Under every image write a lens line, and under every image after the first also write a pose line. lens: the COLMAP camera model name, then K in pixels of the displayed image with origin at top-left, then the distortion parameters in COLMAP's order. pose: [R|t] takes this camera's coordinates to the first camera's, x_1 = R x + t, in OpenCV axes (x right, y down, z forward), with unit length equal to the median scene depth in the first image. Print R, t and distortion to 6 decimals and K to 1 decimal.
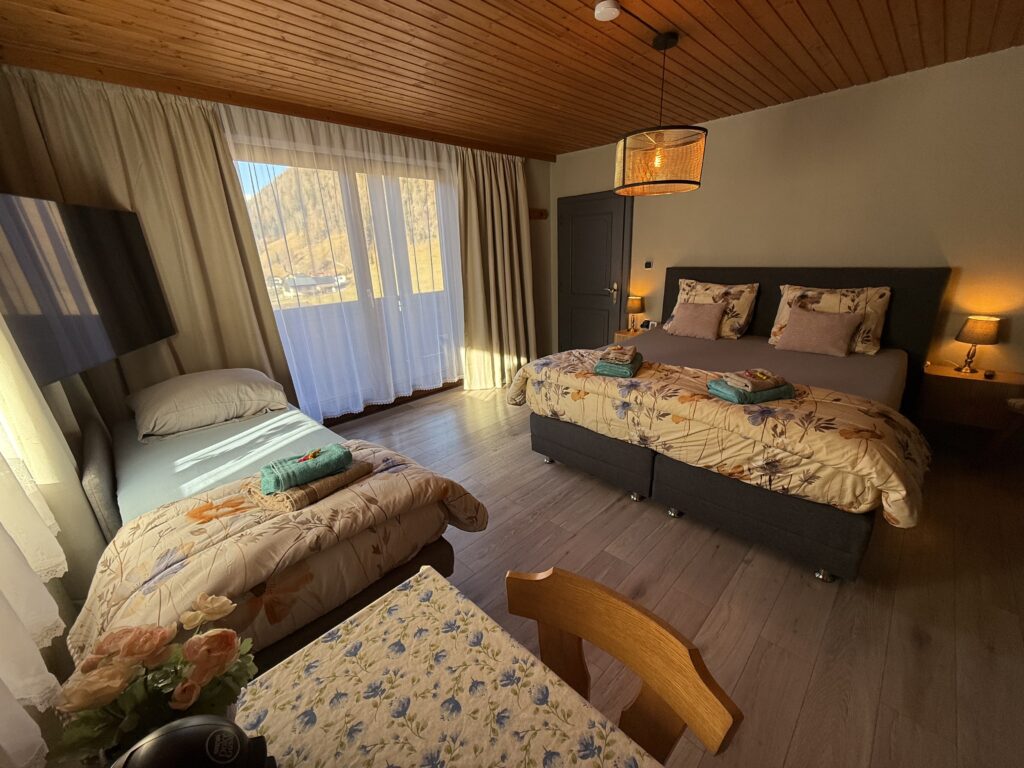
lens RADIAL K [[408.5, 0, 514.1], [0, 408.5, 384.0], [0, 0, 1]] dist [-0.000201, 0.000283]
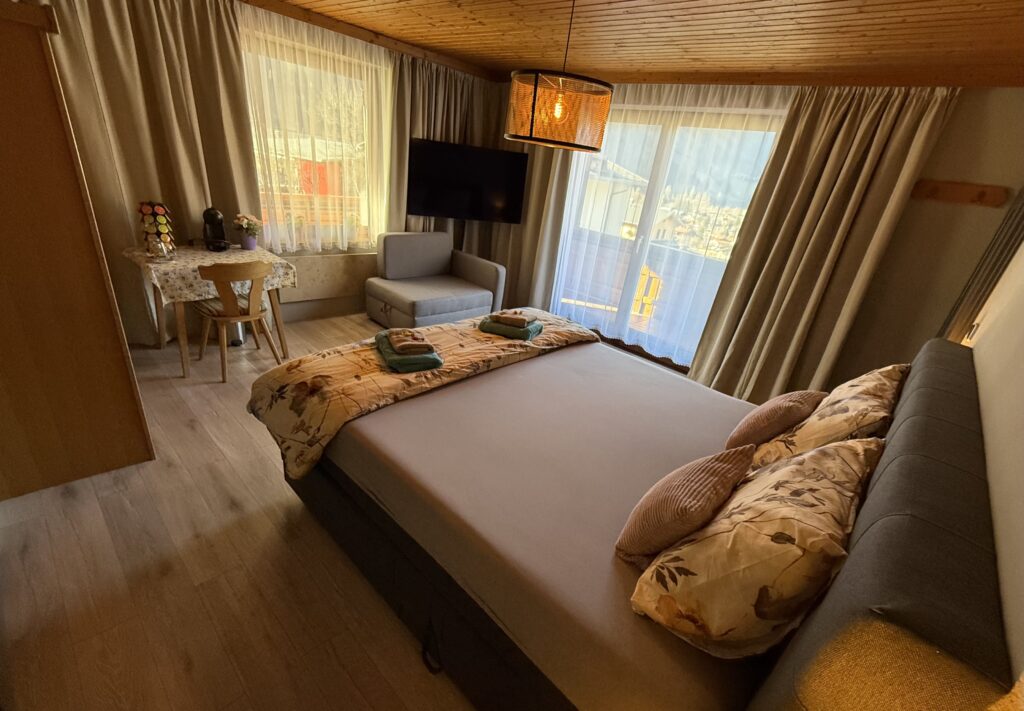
lens RADIAL K [[454.3, 0, 512.1], [0, 454.3, 383.9], [0, 0, 1]] dist [-0.000737, 0.000018]
pose [[0.018479, 0.476538, -0.878960, 1.265265], [-0.434954, 0.795396, 0.422089, -0.397072], [0.900263, 0.374507, 0.221970, 0.807451]]
